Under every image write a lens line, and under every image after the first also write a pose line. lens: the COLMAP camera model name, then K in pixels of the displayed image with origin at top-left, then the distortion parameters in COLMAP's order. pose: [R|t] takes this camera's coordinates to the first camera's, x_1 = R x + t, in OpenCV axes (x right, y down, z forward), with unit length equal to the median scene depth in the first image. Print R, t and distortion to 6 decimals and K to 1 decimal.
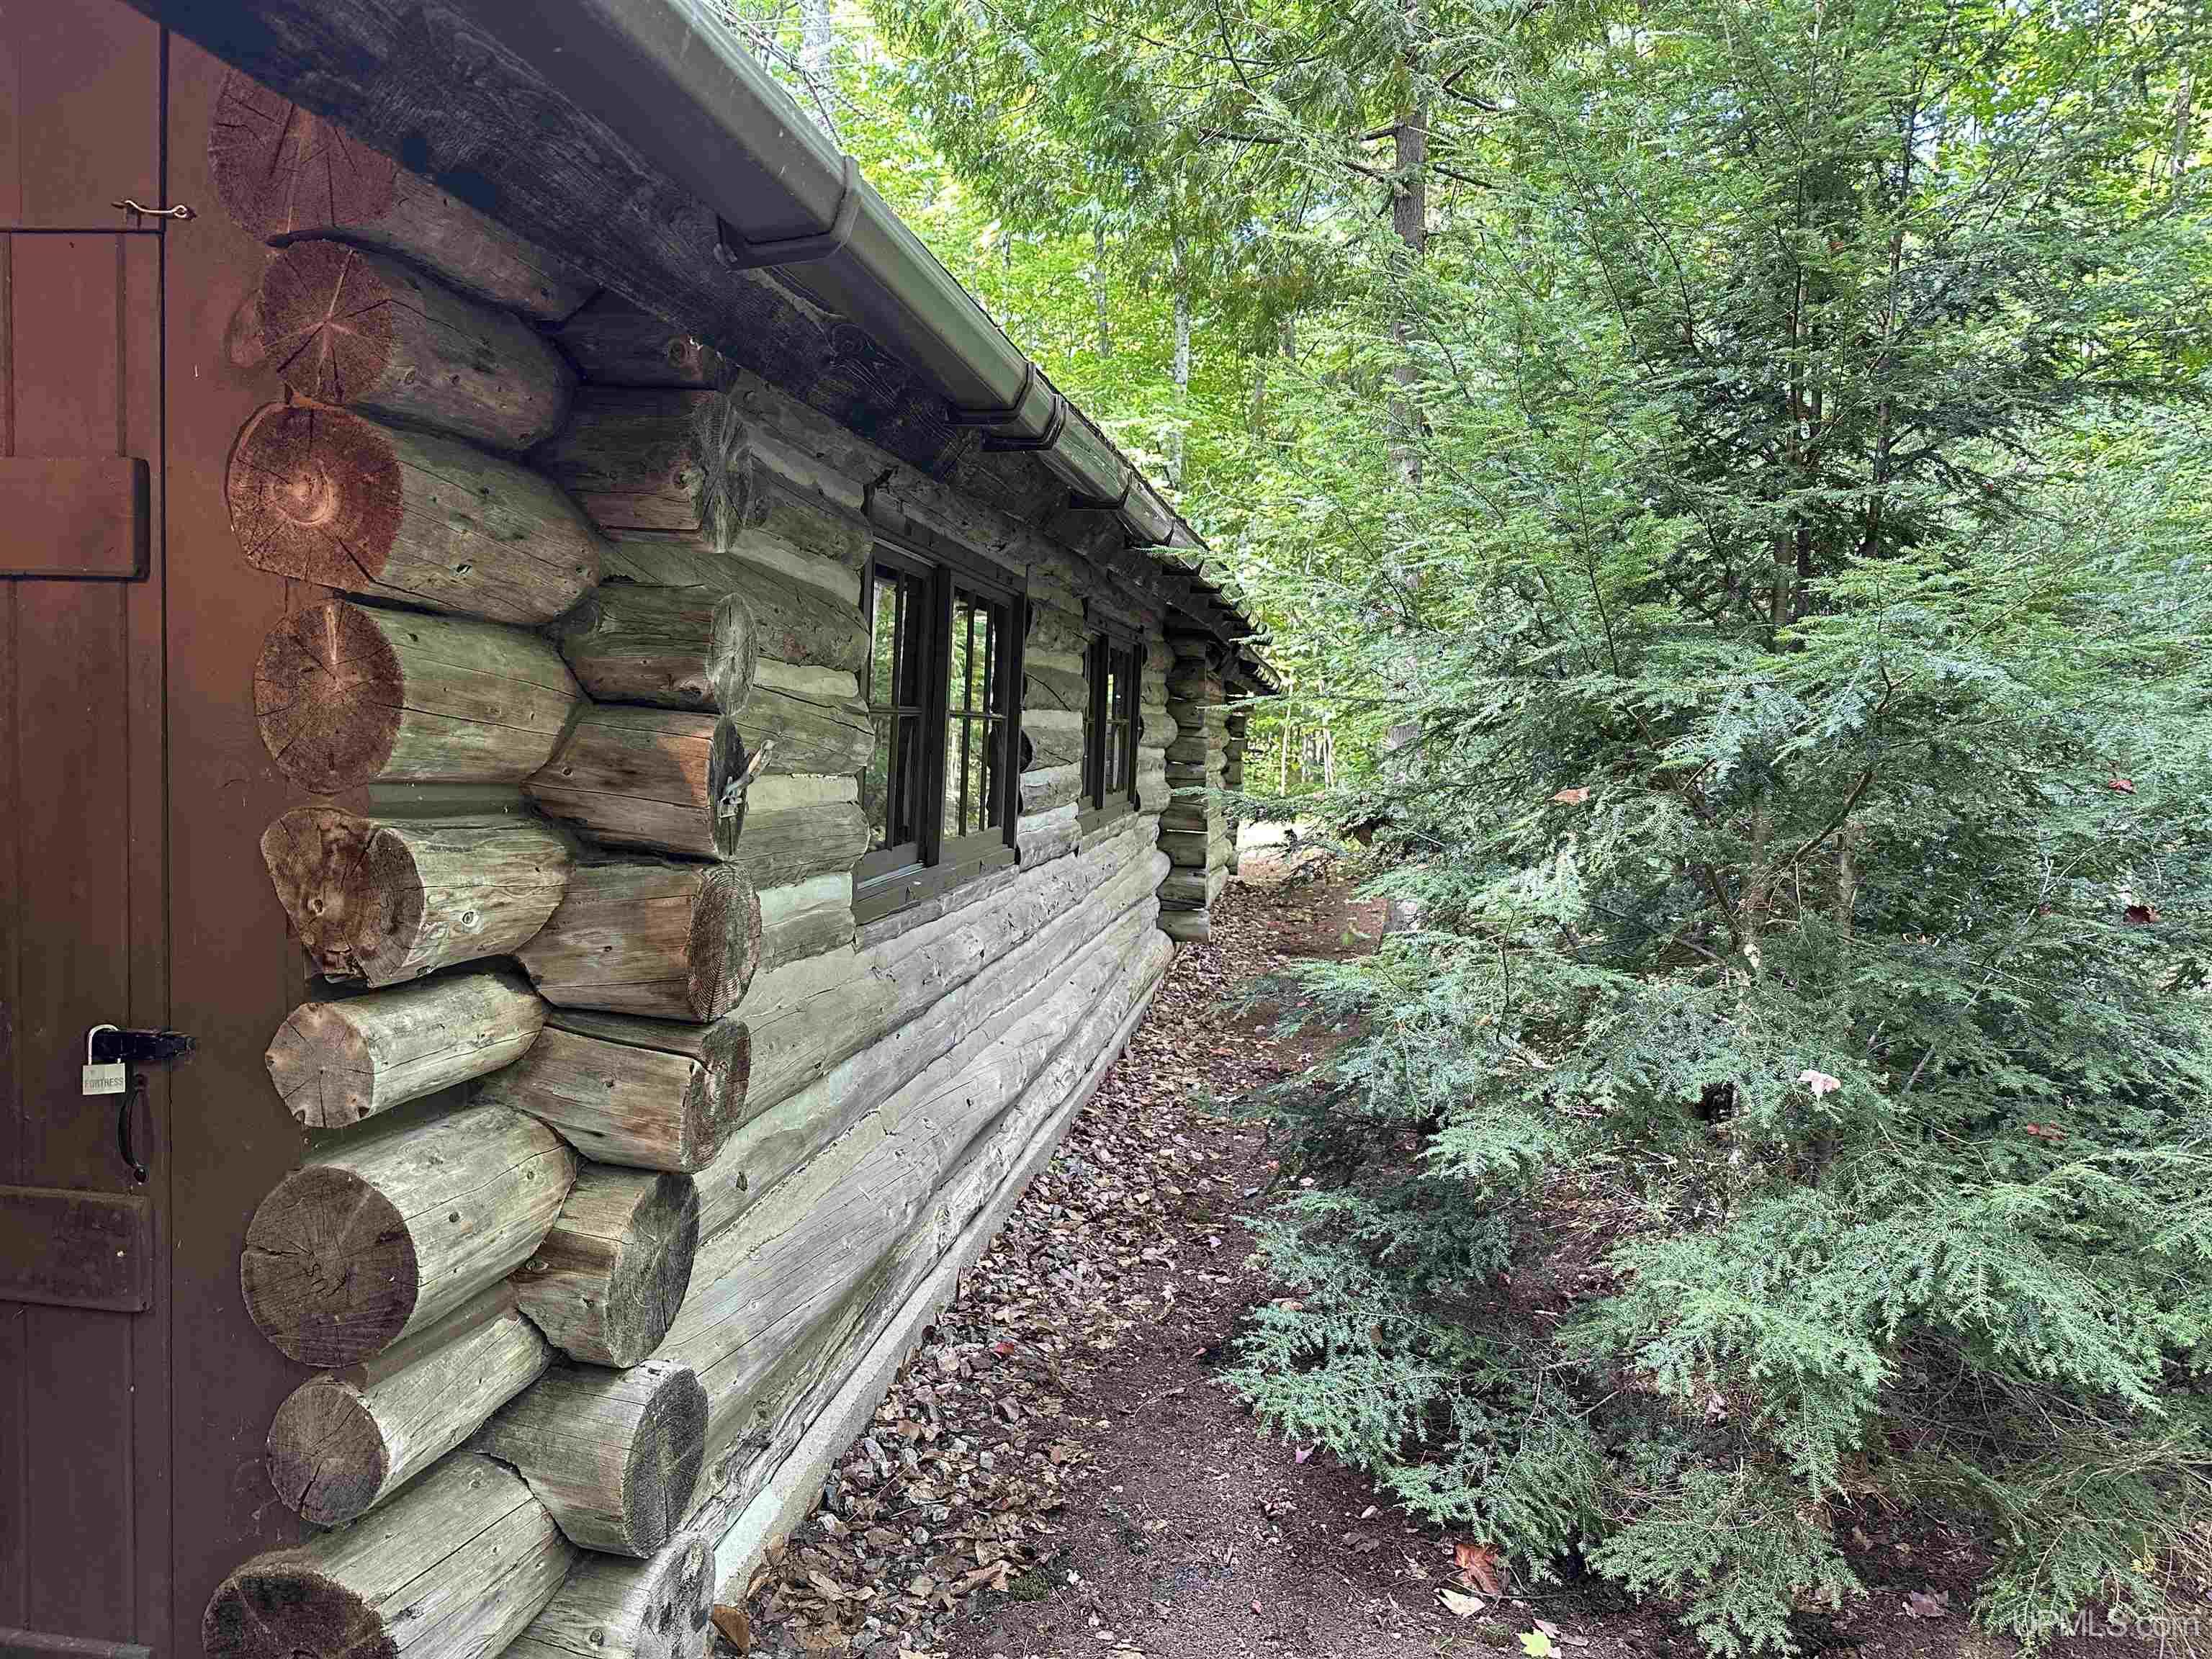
lens RADIAL K [[1532.6, 0, 1106.5], [0, 1532.6, 831.9], [0, 0, 1]] dist [0.061179, -0.048994]
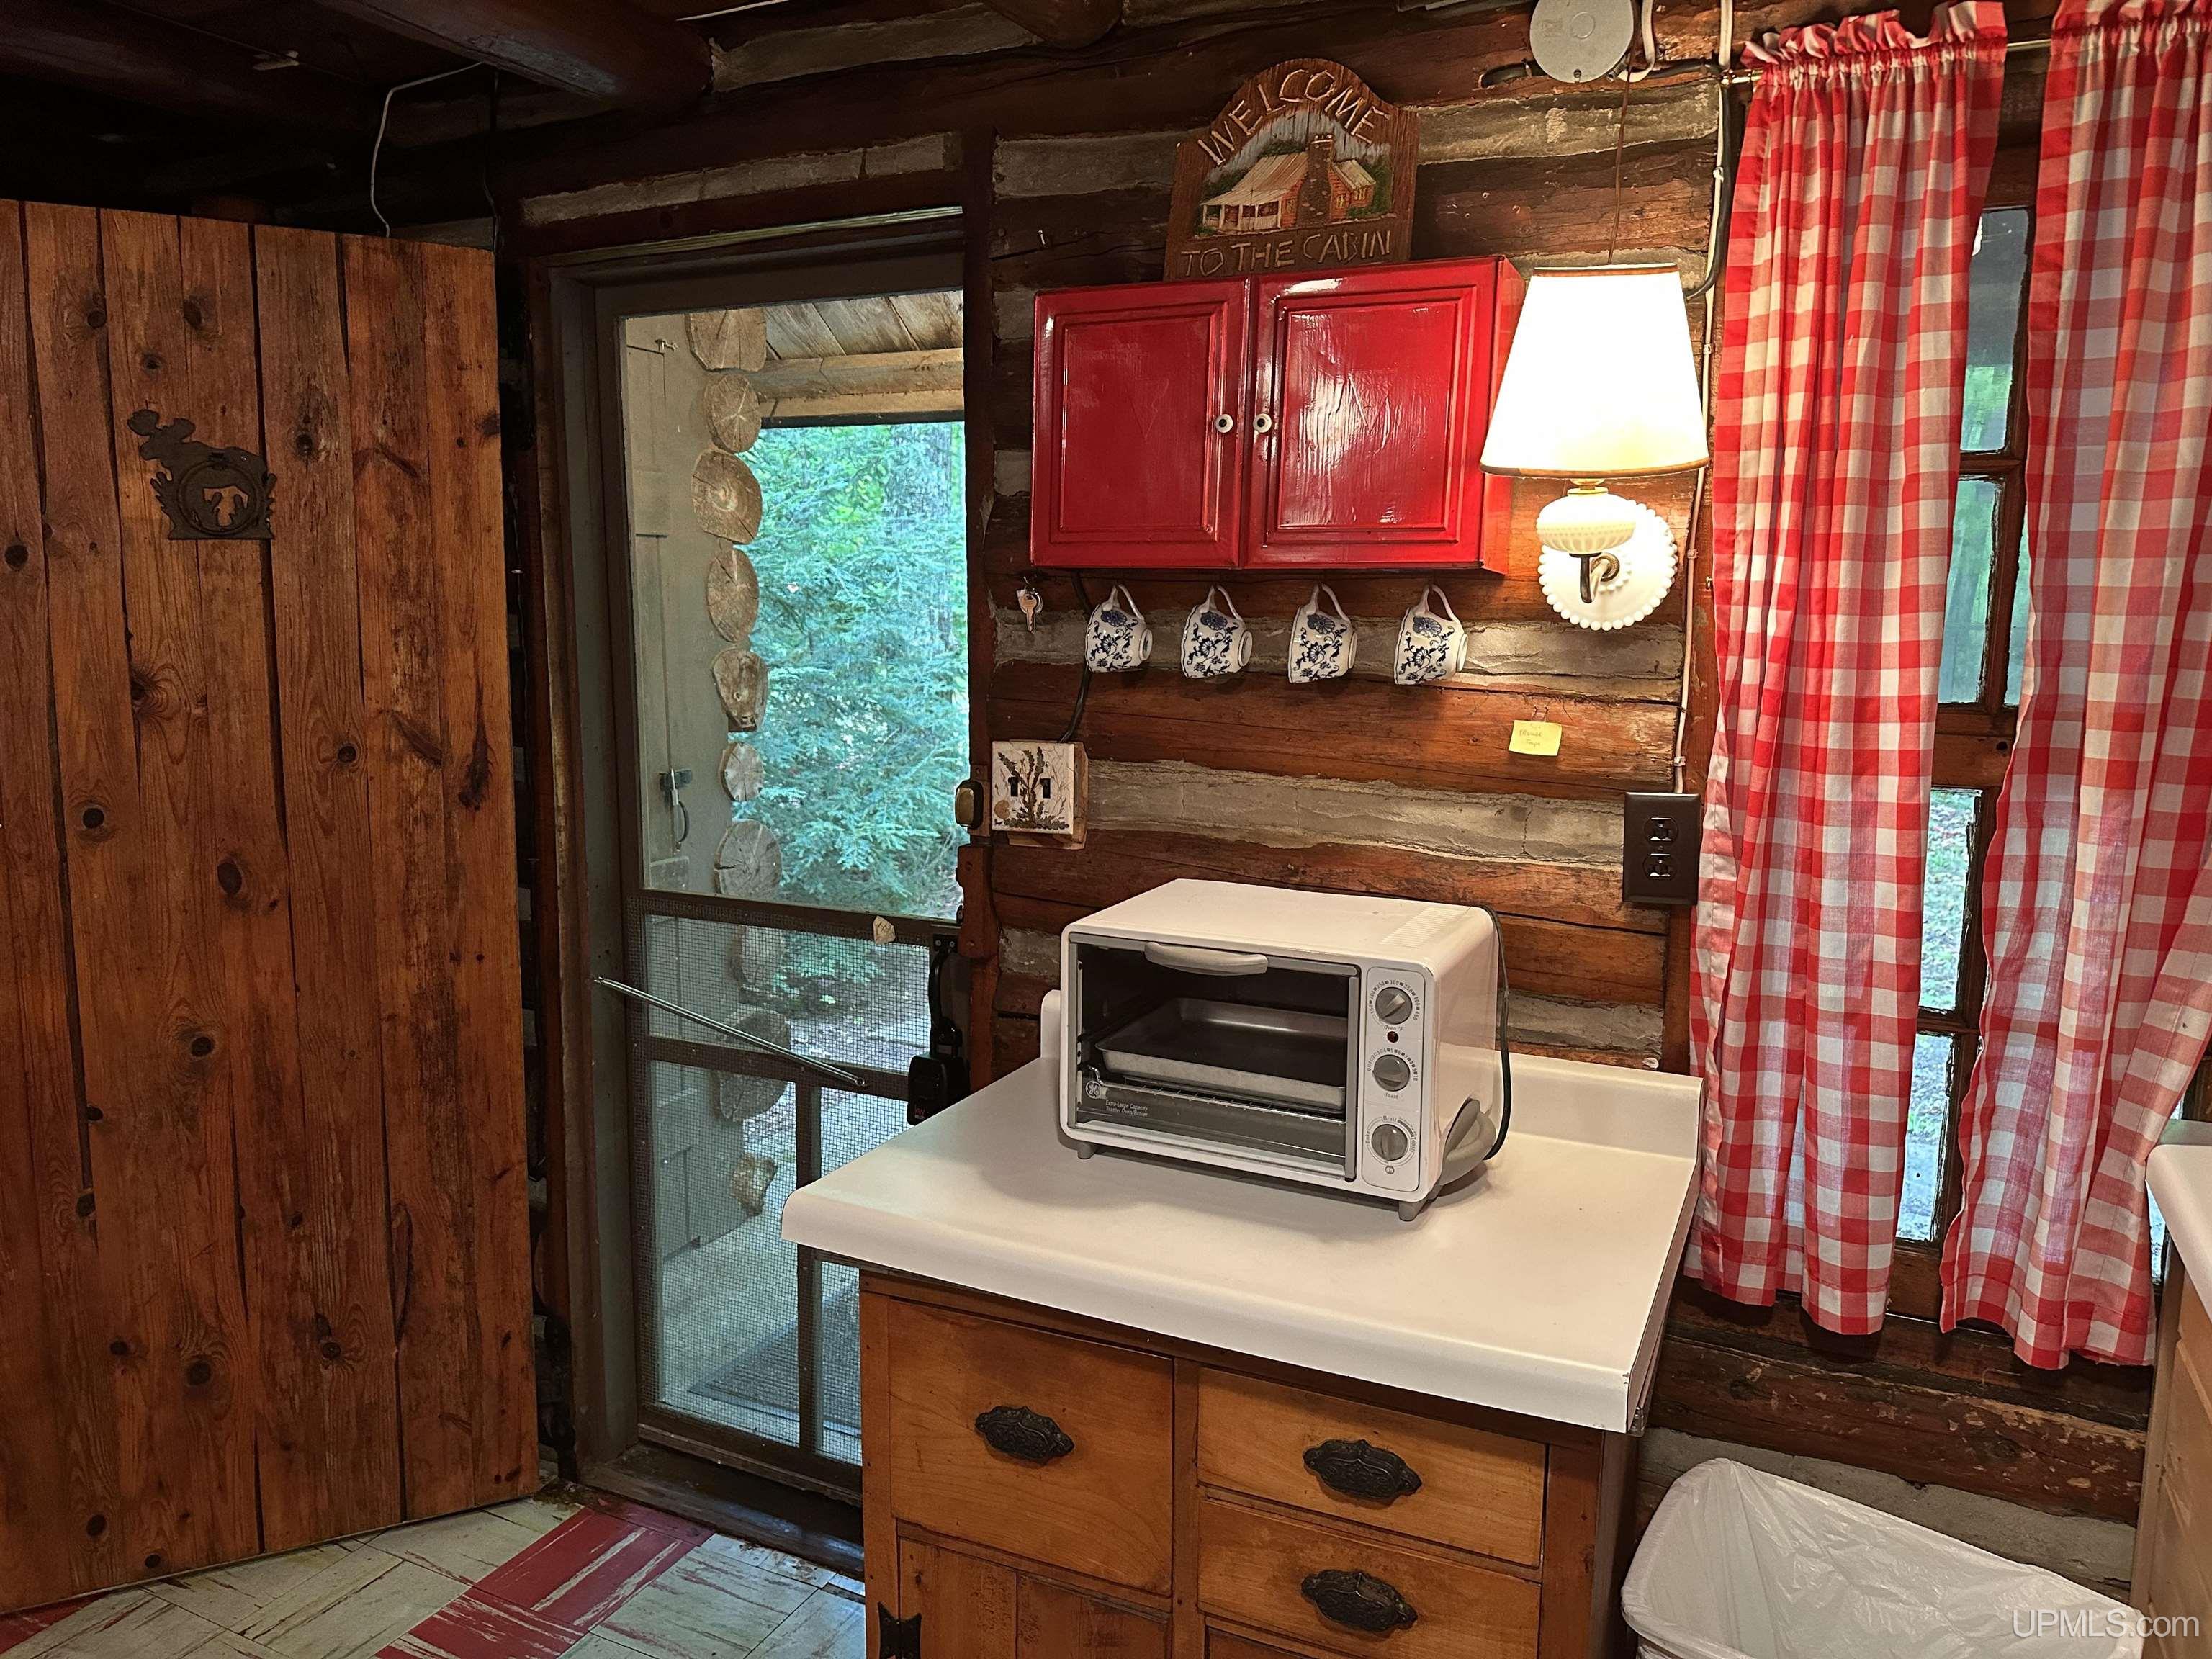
lens RADIAL K [[1532.6, 0, 1111.4], [0, 1532.6, 822.7], [0, 0, 1]] dist [0.061179, -0.048994]
pose [[0.285630, -0.175723, 0.942092, -2.348363], [0.073628, 0.984164, 0.161247, -0.081497], [-0.955507, 0.023307, 0.294045, -0.082279]]
